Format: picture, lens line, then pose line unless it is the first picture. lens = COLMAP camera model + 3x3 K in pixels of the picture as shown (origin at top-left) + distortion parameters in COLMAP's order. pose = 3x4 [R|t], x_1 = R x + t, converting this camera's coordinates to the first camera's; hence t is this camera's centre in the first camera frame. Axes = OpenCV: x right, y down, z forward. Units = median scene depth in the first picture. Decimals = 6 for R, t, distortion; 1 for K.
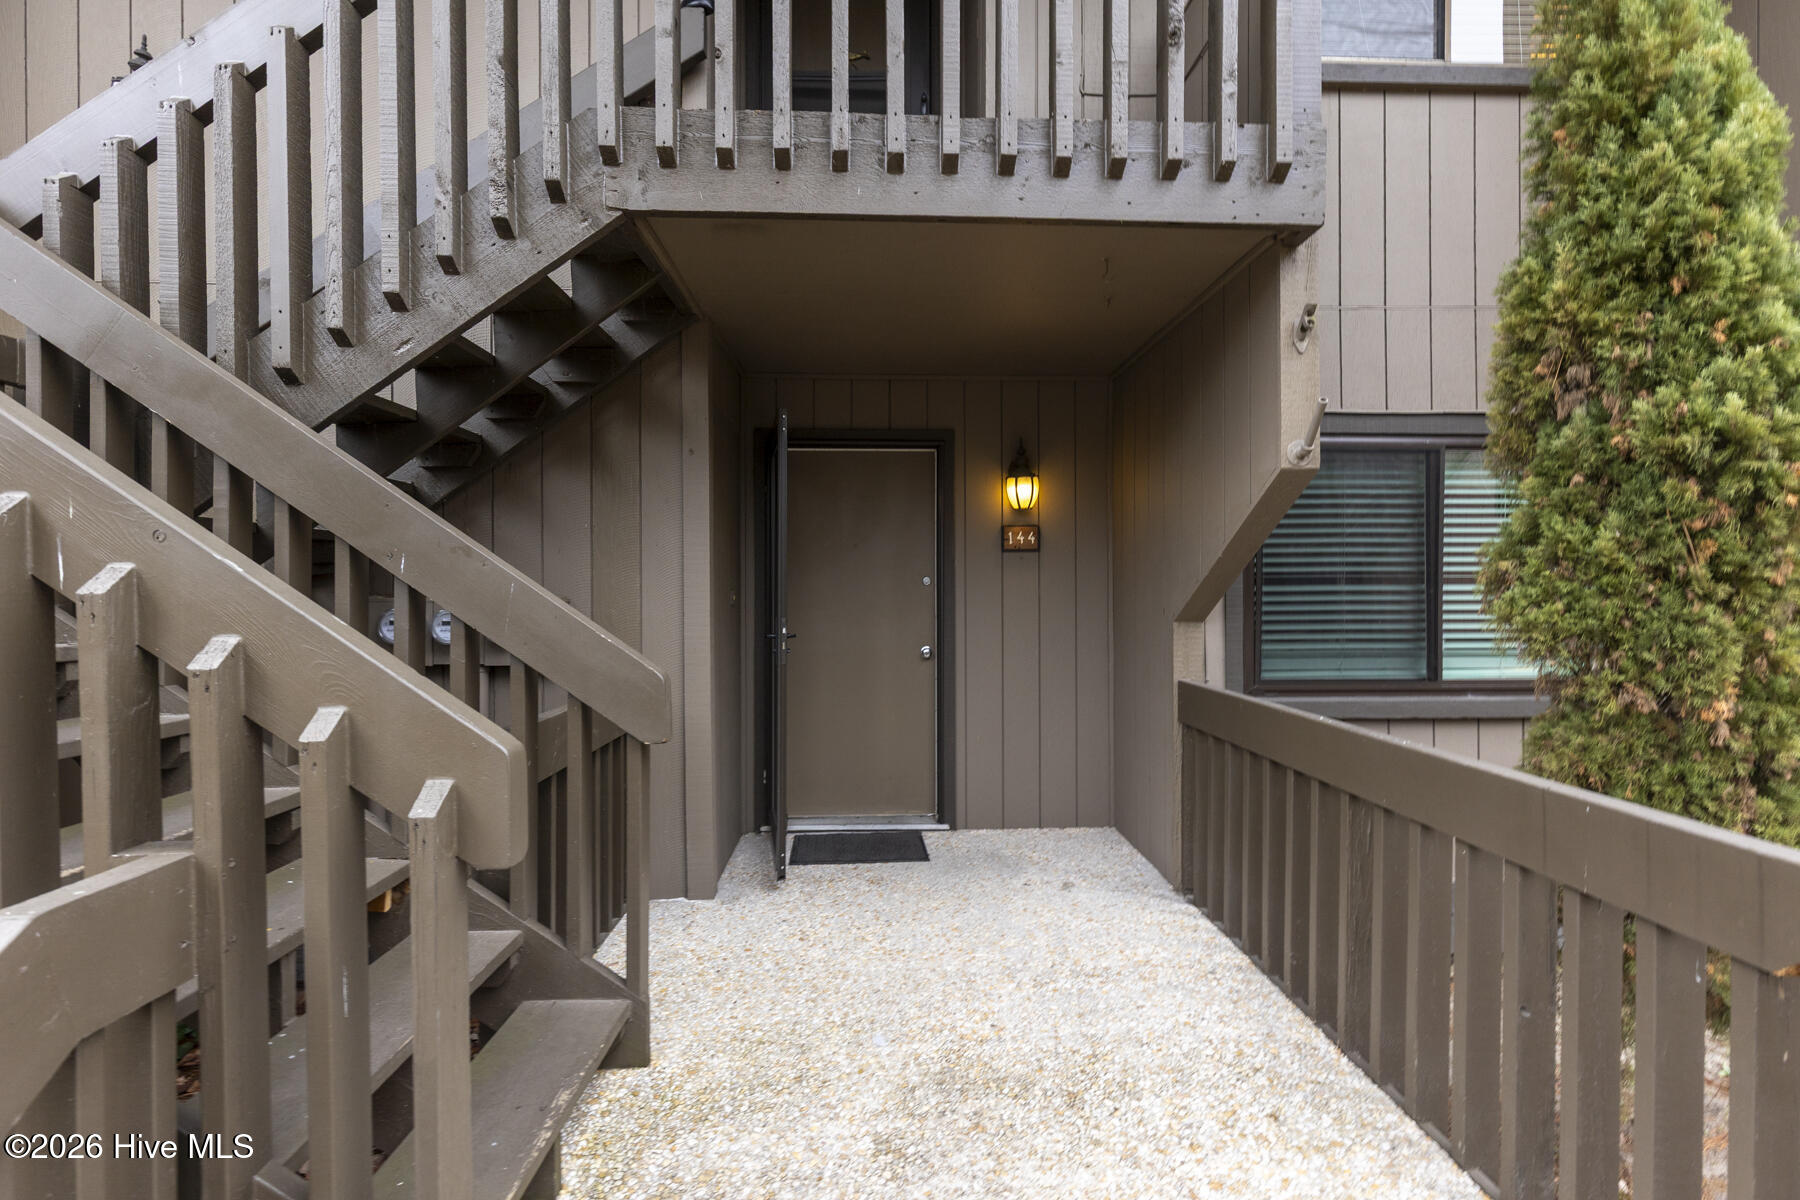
lens RADIAL K [[807.7, 0, 900.0], [0, 807.7, 600.0], [0, 0, 1]] dist [0.001707, 0.000222]
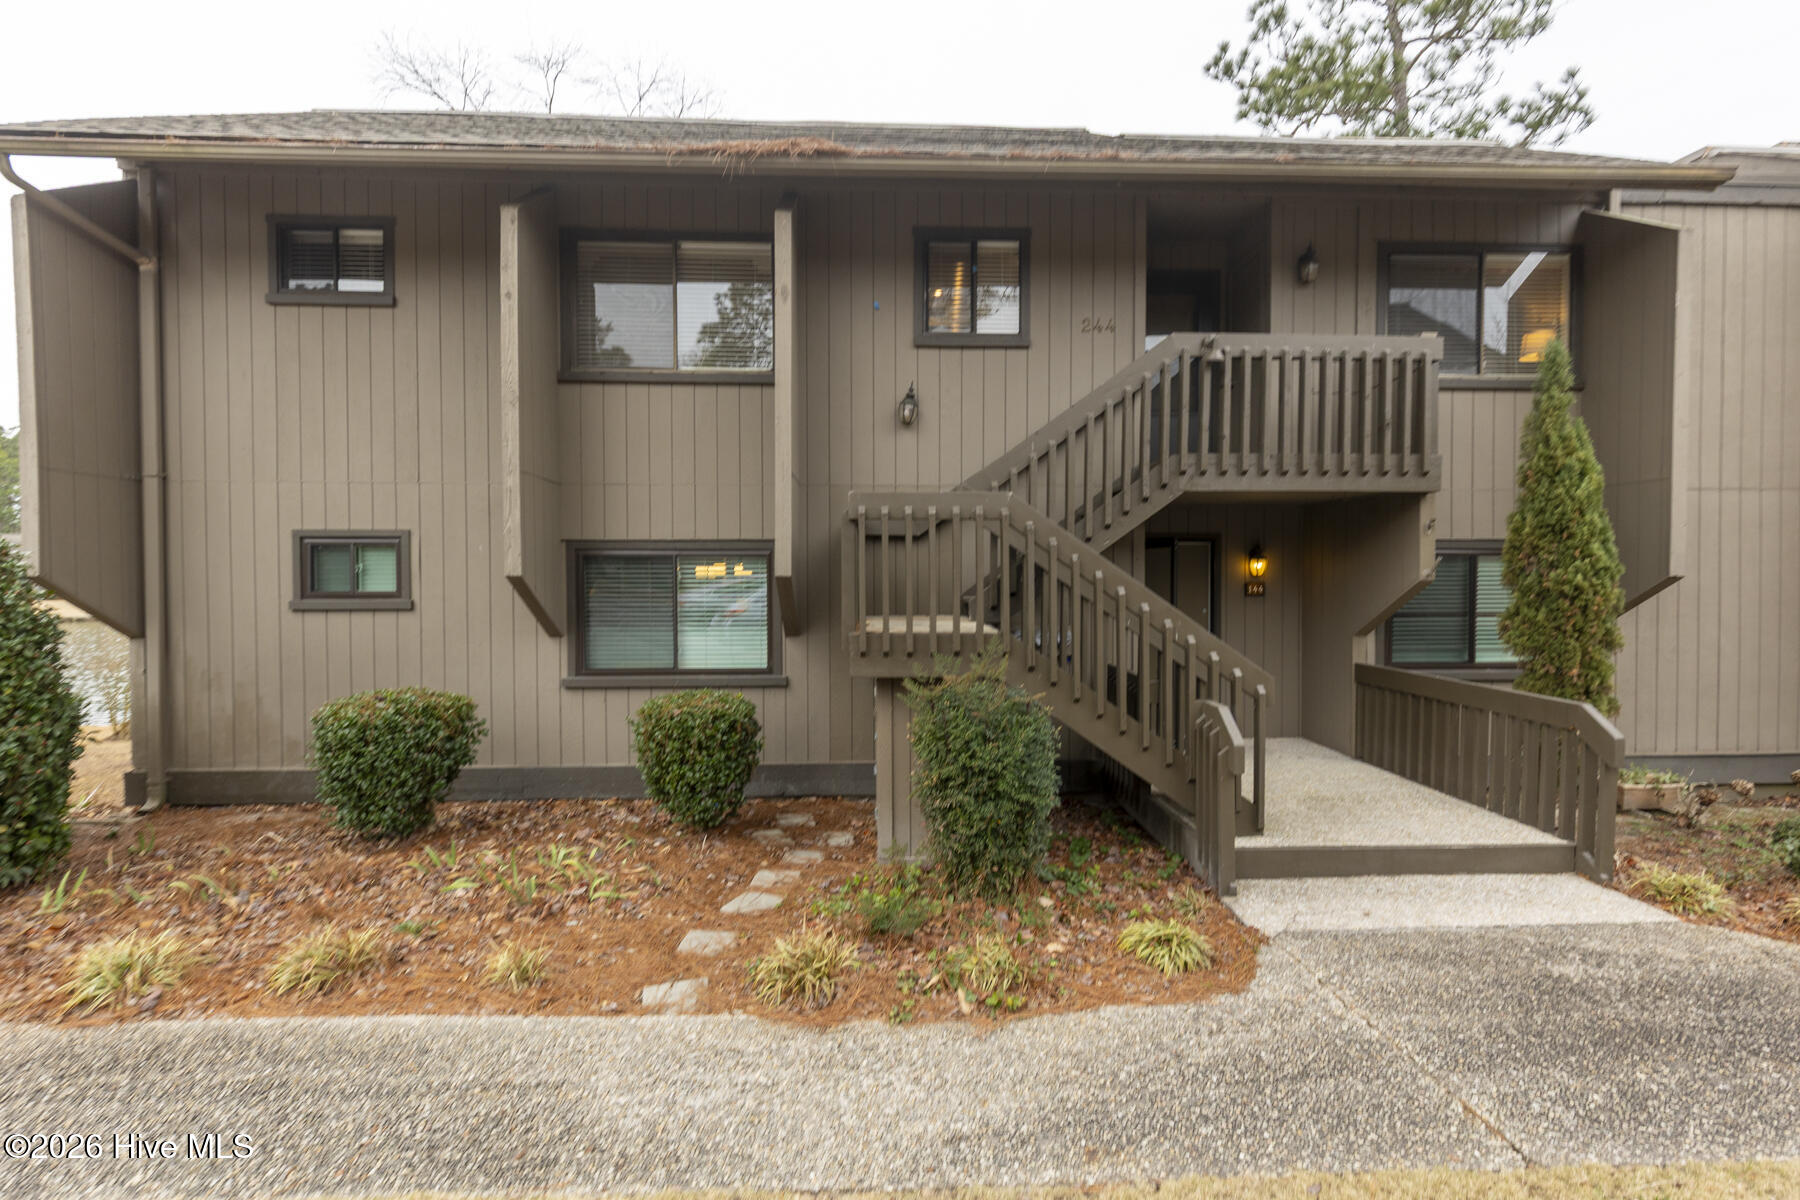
lens RADIAL K [[813.7, 0, 900.0], [0, 813.7, 600.0], [0, 0, 1]] dist [0.012039, 0.000319]
pose [[0.999923, 0.000219, 0.012415, -1.553180], [-0.000495, 0.999752, 0.022274, -0.201356], [-0.012407, -0.022279, 0.999675, -2.020464]]
